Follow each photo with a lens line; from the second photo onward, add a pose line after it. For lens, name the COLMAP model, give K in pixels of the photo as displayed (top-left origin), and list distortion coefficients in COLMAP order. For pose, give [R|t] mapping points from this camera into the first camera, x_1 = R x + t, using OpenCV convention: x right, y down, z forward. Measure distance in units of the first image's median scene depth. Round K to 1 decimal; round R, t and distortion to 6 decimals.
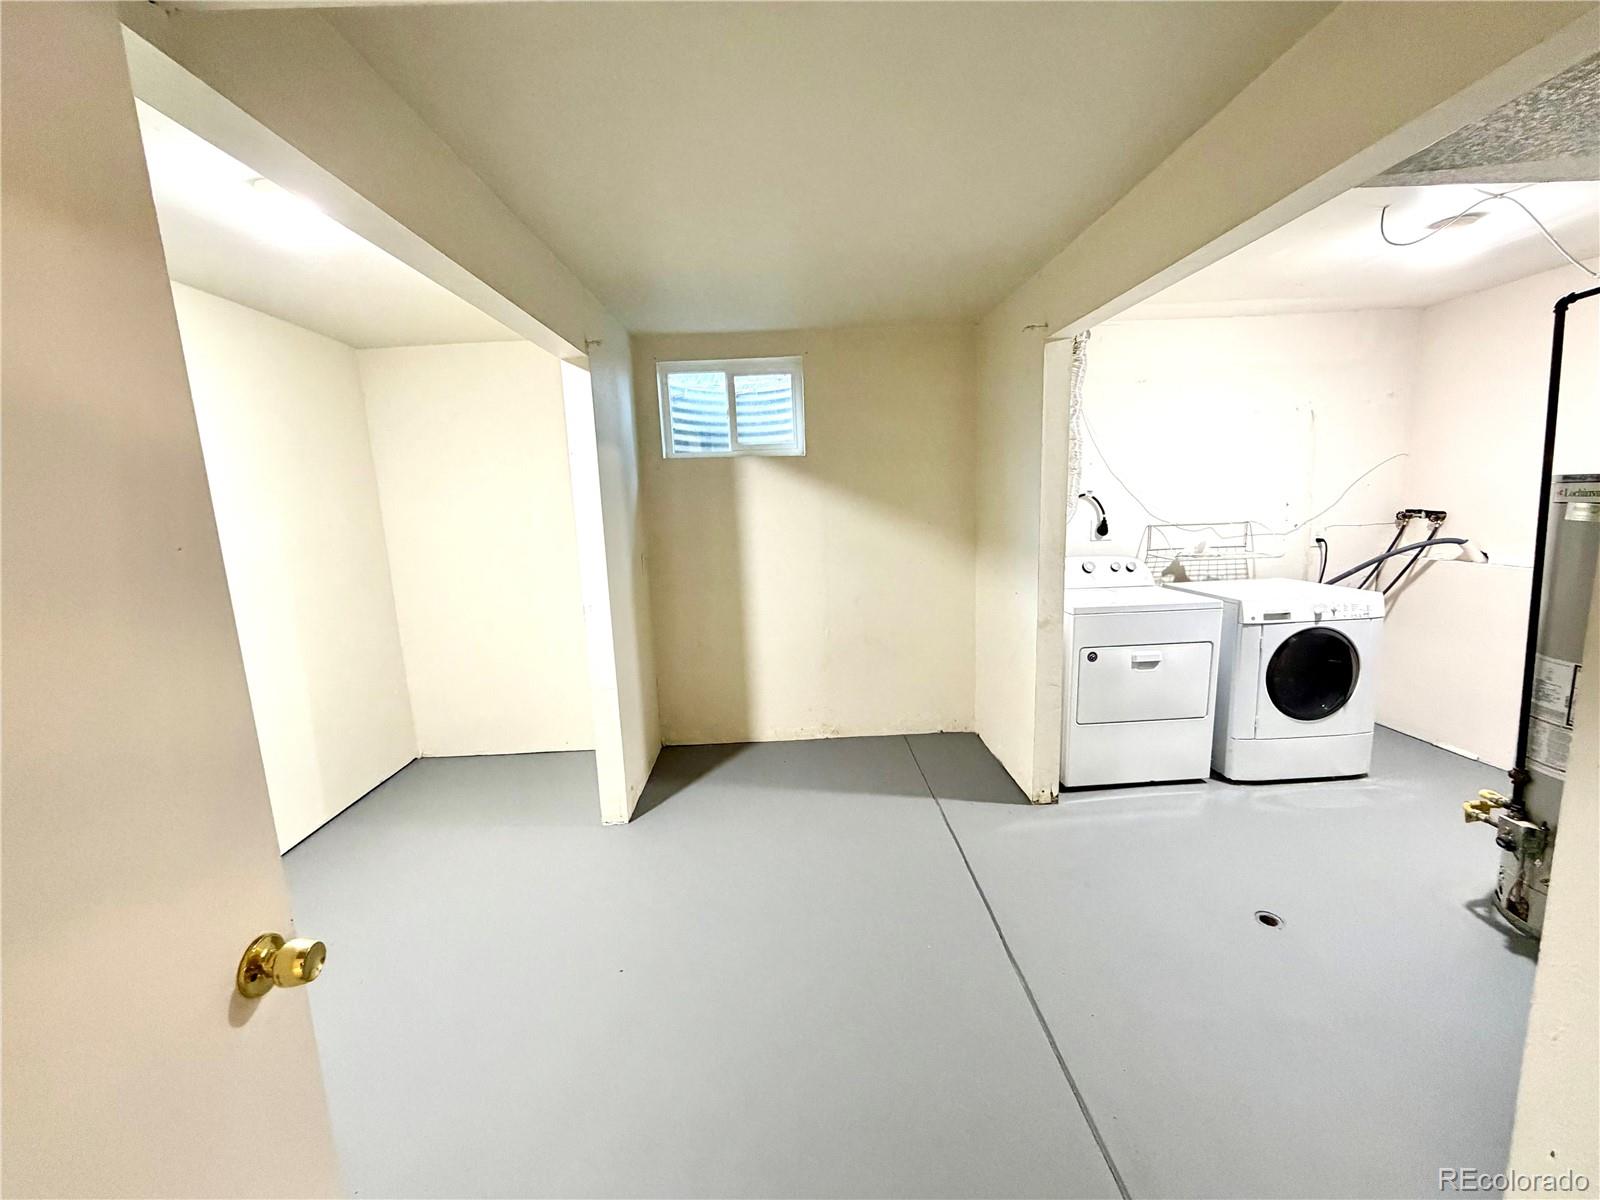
lens RADIAL K [[641.2, 0, 796.7], [0, 641.2, 602.3], [0, 0, 1]] dist [-0.000877, -0.000060]
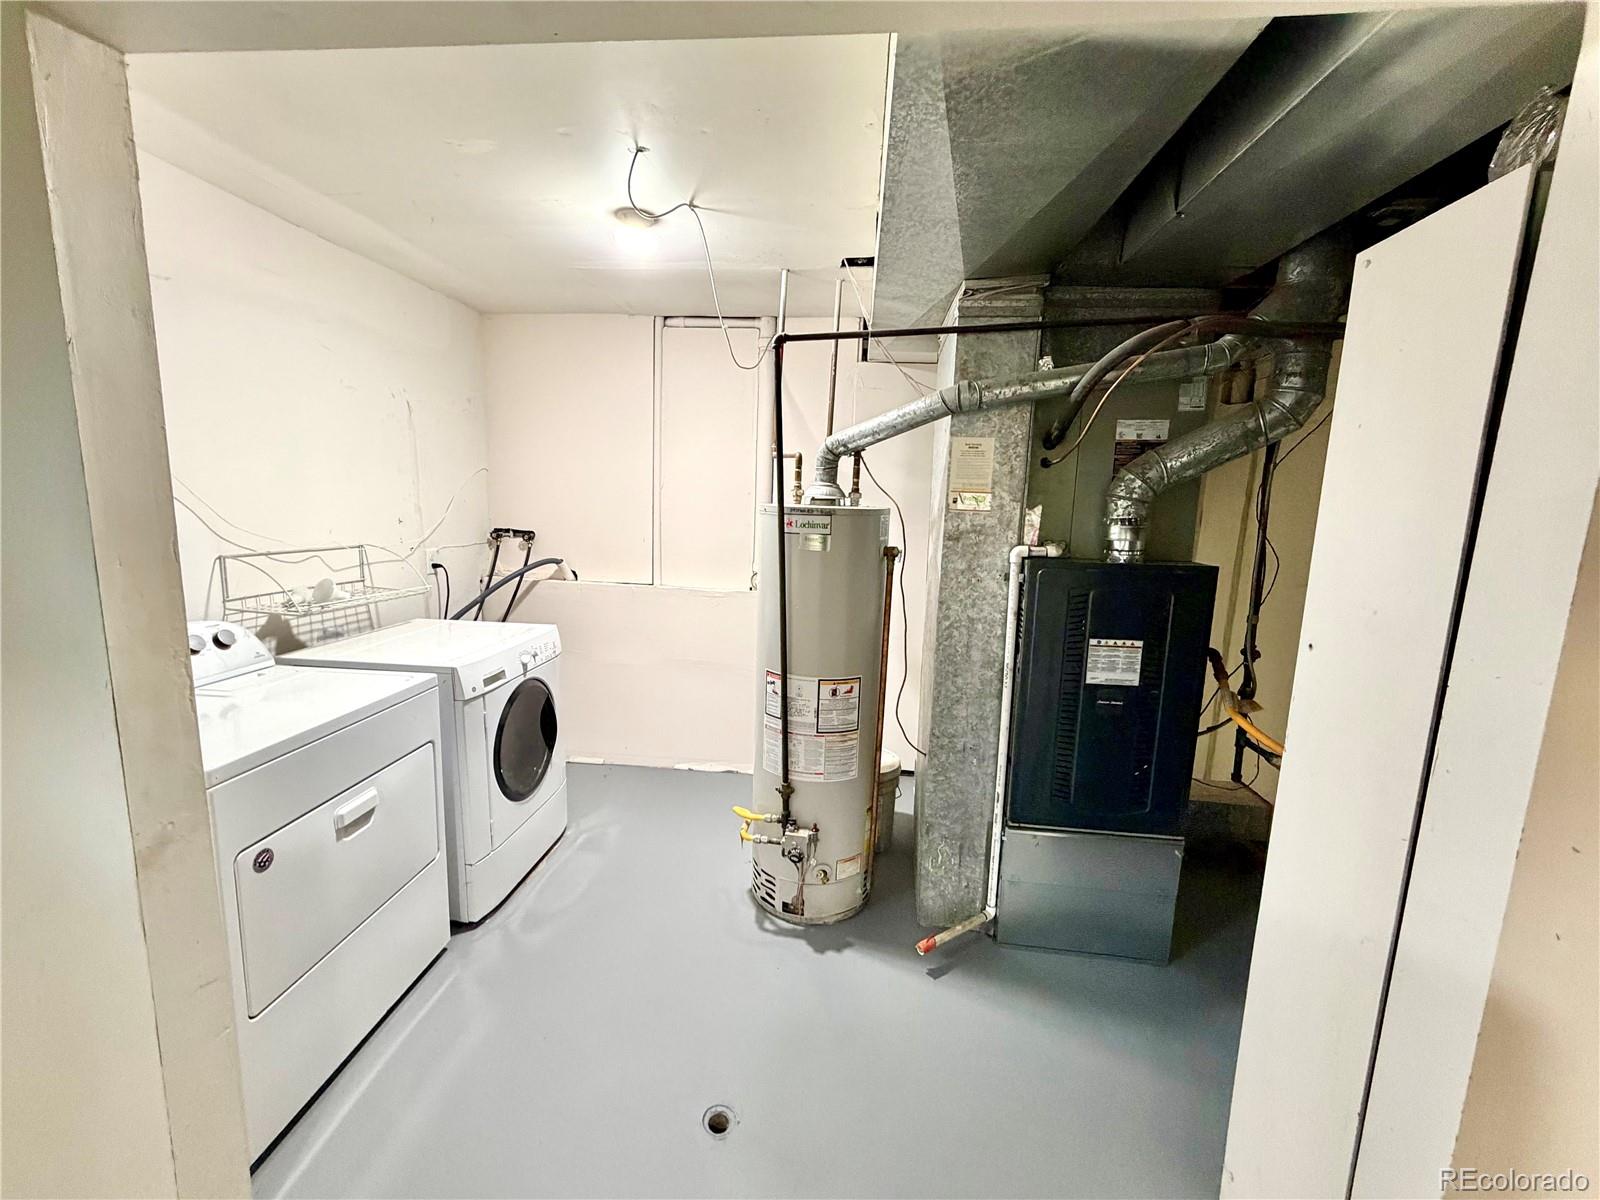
lens RADIAL K [[641.2, 0, 796.7], [0, 641.2, 602.3], [0, 0, 1]] dist [-0.000877, -0.000060]
pose [[0.128386, -0.112472, 0.985326, 0.083429], [0.122999, 0.987683, 0.096714, -0.088122], [-0.984067, 0.108778, 0.140639, 0.528660]]
